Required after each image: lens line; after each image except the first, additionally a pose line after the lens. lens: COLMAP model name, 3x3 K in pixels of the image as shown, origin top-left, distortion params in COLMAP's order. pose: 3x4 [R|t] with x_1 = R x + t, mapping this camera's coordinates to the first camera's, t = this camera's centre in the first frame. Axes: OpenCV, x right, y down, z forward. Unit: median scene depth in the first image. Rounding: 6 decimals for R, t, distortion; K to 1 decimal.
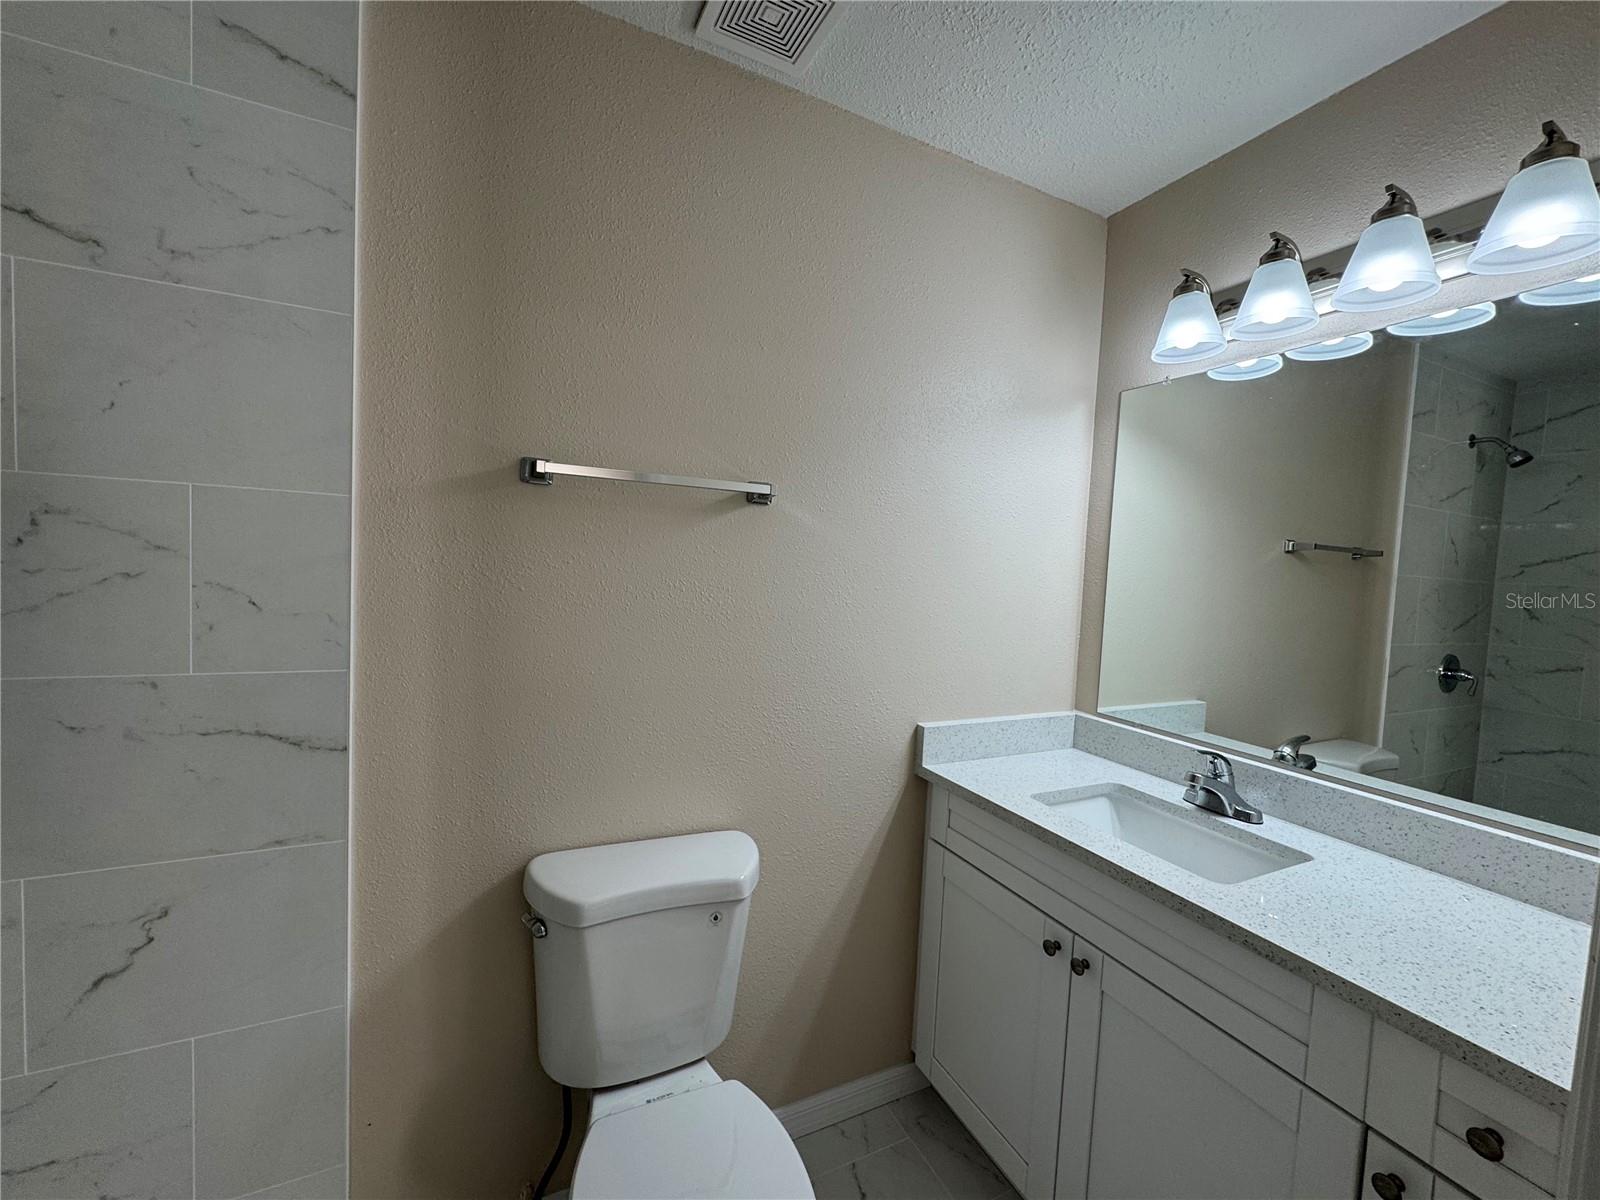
lens RADIAL K [[639.3, 0, 802.7], [0, 639.3, 596.9], [0, 0, 1]] dist [-0.009928, 0.001013]
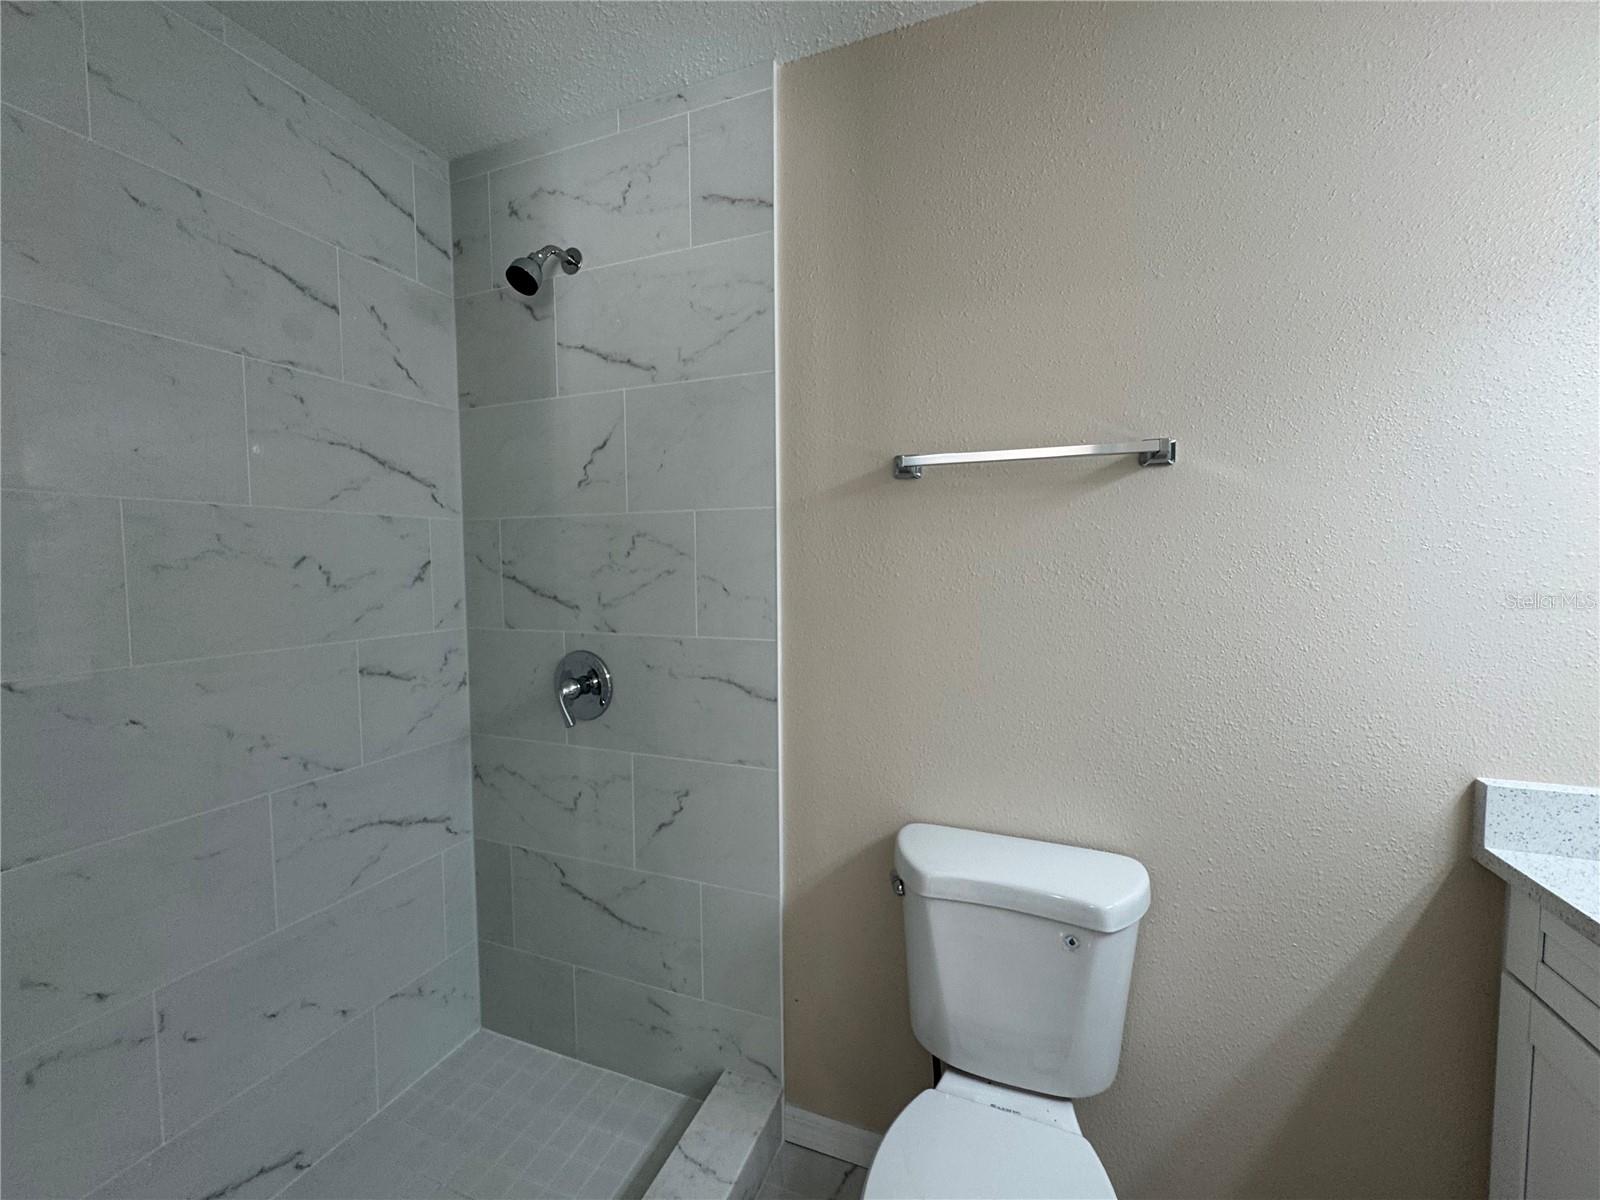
lens RADIAL K [[639.3, 0, 797.6], [0, 639.3, 598.5], [0, 0, 1]] dist [-0.009928, 0.001013]
pose [[0.674372, -0.010233, -0.738320, 0.261434], [0.000866, 0.999914, -0.013068, 0.042304], [0.738391, 0.008174, 0.674323, 0.128726]]
